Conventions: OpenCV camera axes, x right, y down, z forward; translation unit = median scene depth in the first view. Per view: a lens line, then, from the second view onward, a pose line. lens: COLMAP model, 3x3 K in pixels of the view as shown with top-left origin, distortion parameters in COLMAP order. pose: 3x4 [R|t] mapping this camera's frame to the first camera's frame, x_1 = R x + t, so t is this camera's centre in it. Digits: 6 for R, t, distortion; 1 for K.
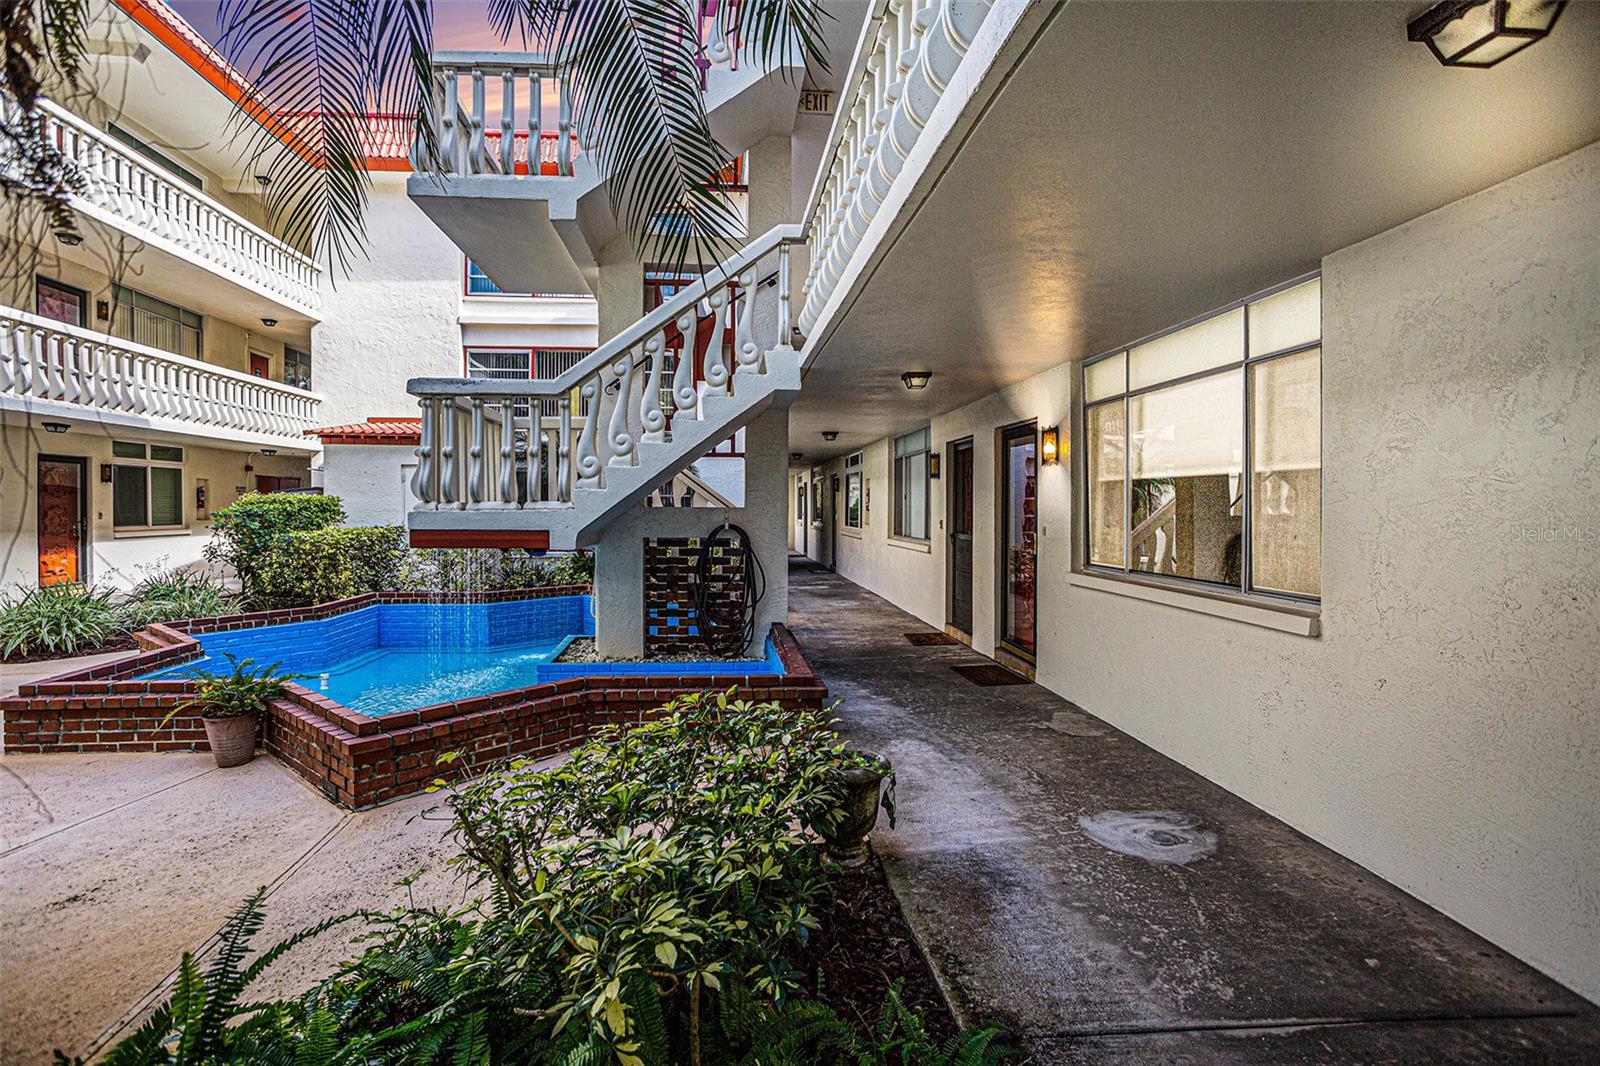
lens RADIAL K [[789.3, 0, 796.0], [0, 789.3, 526.5], [0, 0, 1]] dist [-0.030326, 0.015396]
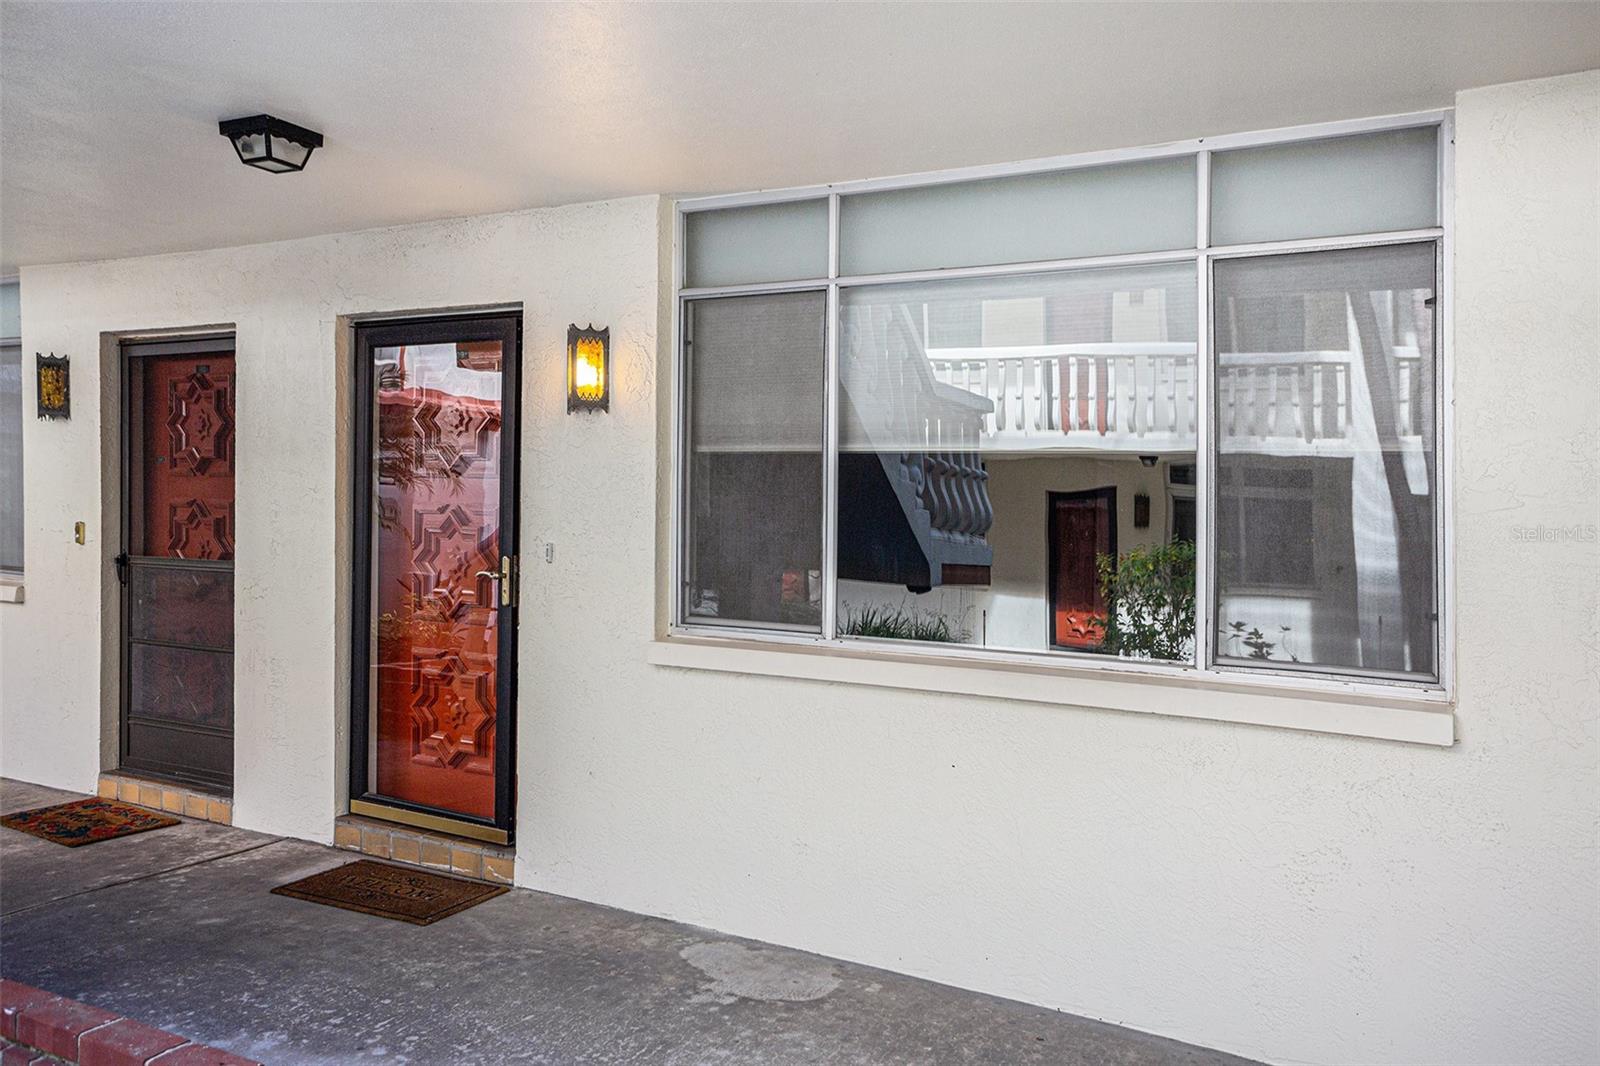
lens RADIAL K [[1227.8, 0, 749.4], [0, 1227.8, 523.6], [0, 0, 1]] dist [0.058759, 0.004216]
pose [[0.574936, 0.005703, 0.818179, -0.299999], [-0.004032, 0.999983, -0.004136, -0.012605], [-0.818189, -0.000921, 0.574949, 0.700199]]
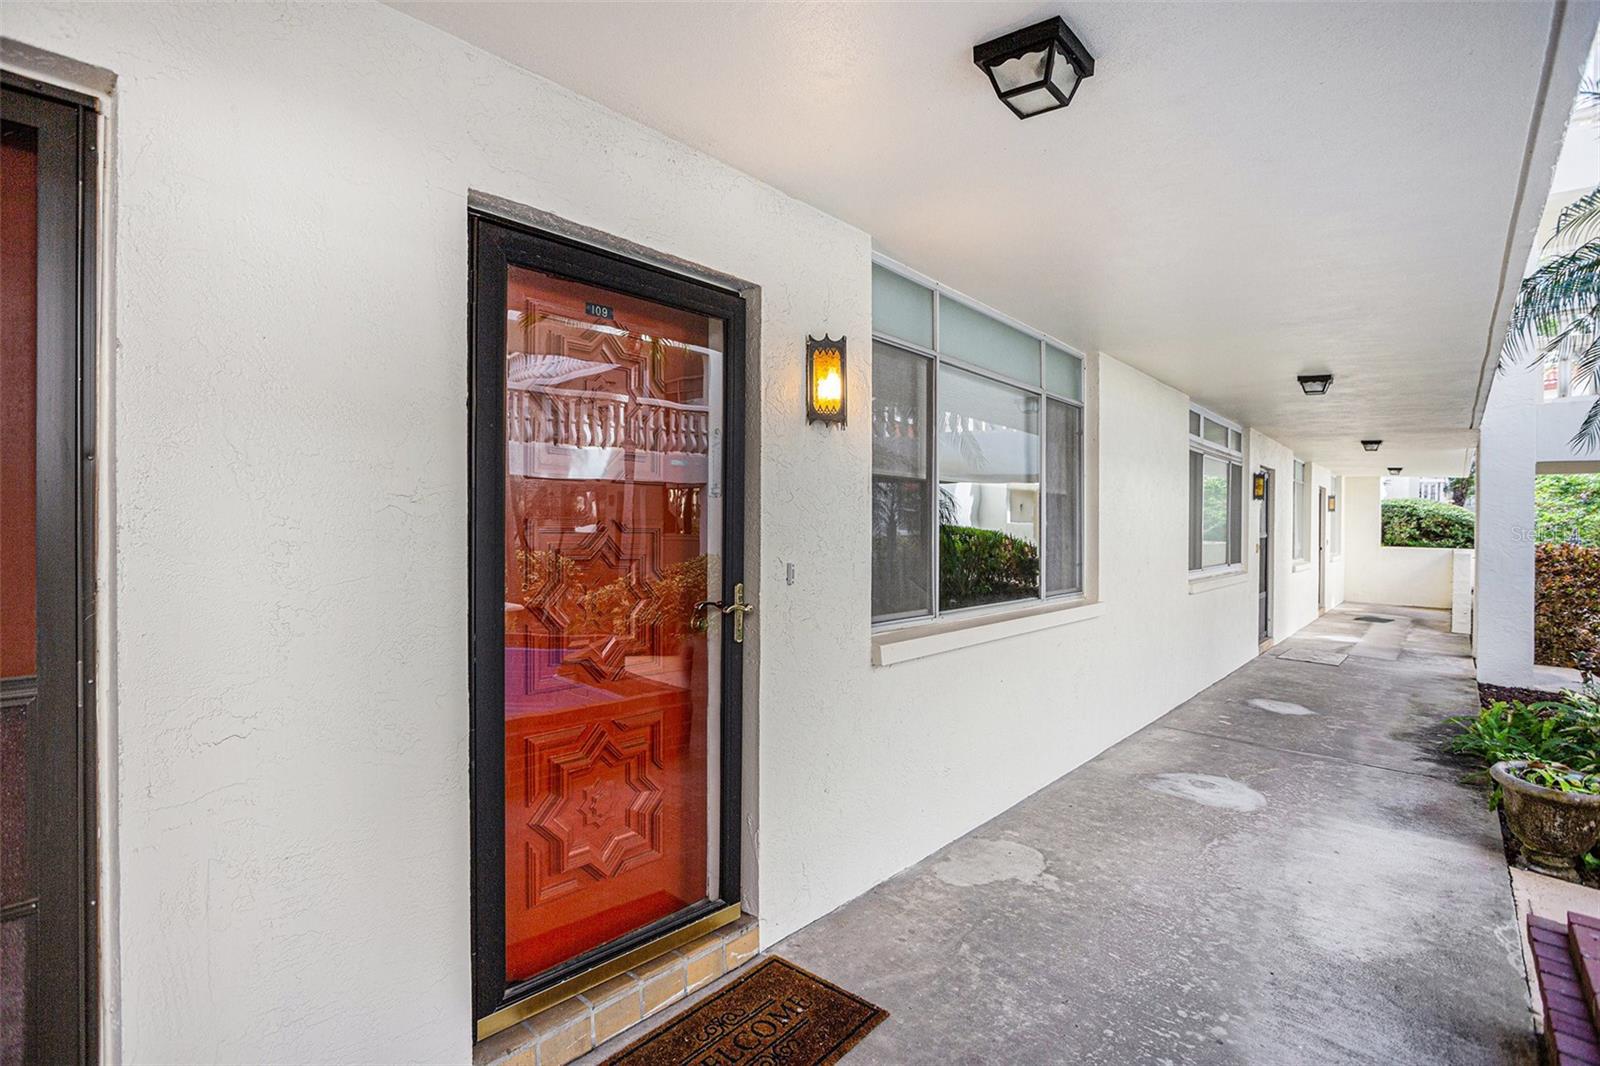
lens RADIAL K [[789.3, 0, 800.4], [0, 789.3, 519.6], [0, 0, 1]] dist [-0.030326, 0.015396]
pose [[-0.694935, -0.019272, 0.718814, 0.015289], [-0.005233, 0.999750, 0.021744, -0.046989], [-0.719054, 0.011349, -0.694862, 1.868083]]
